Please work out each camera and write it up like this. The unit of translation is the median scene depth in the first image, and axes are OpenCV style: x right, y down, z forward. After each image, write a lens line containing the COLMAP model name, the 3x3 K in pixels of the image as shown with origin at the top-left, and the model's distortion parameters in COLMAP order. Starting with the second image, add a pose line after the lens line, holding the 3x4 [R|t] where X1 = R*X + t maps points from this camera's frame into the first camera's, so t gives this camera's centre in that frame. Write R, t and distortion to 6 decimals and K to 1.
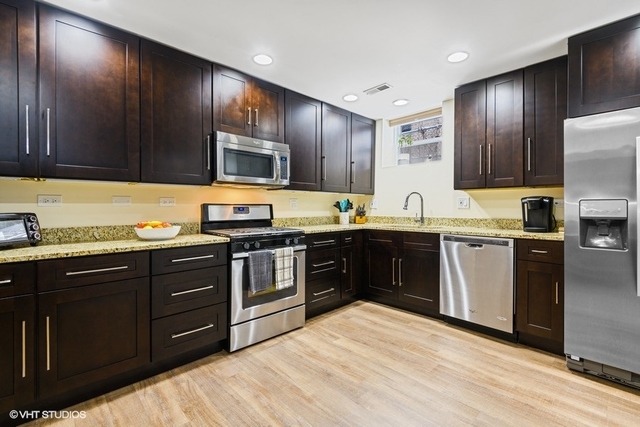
lens RADIAL K [[288.5, 0, 320.6], [0, 288.5, 206.7], [0, 0, 1]] dist [0.012222, 0.000373]
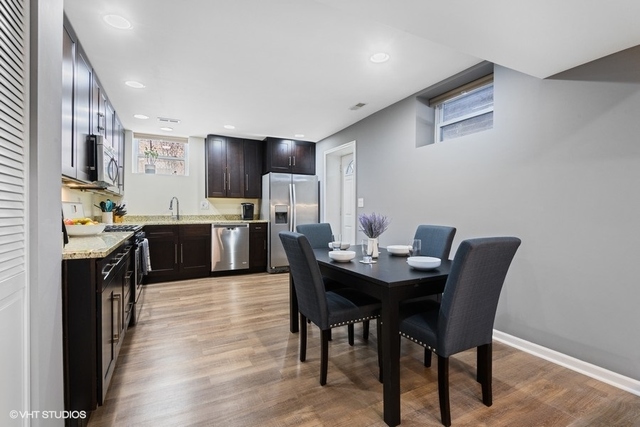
lens RADIAL K [[307.4, 0, 321.2], [0, 307.4, 213.9], [0, 0, 1]] dist [0.000177, 0.000147]
pose [[0.274018, -0.008990, 0.961682, -1.152486], [-0.003976, 0.999937, 0.010480, 0.015465], [-0.961716, -0.006696, 0.273965, -0.093271]]
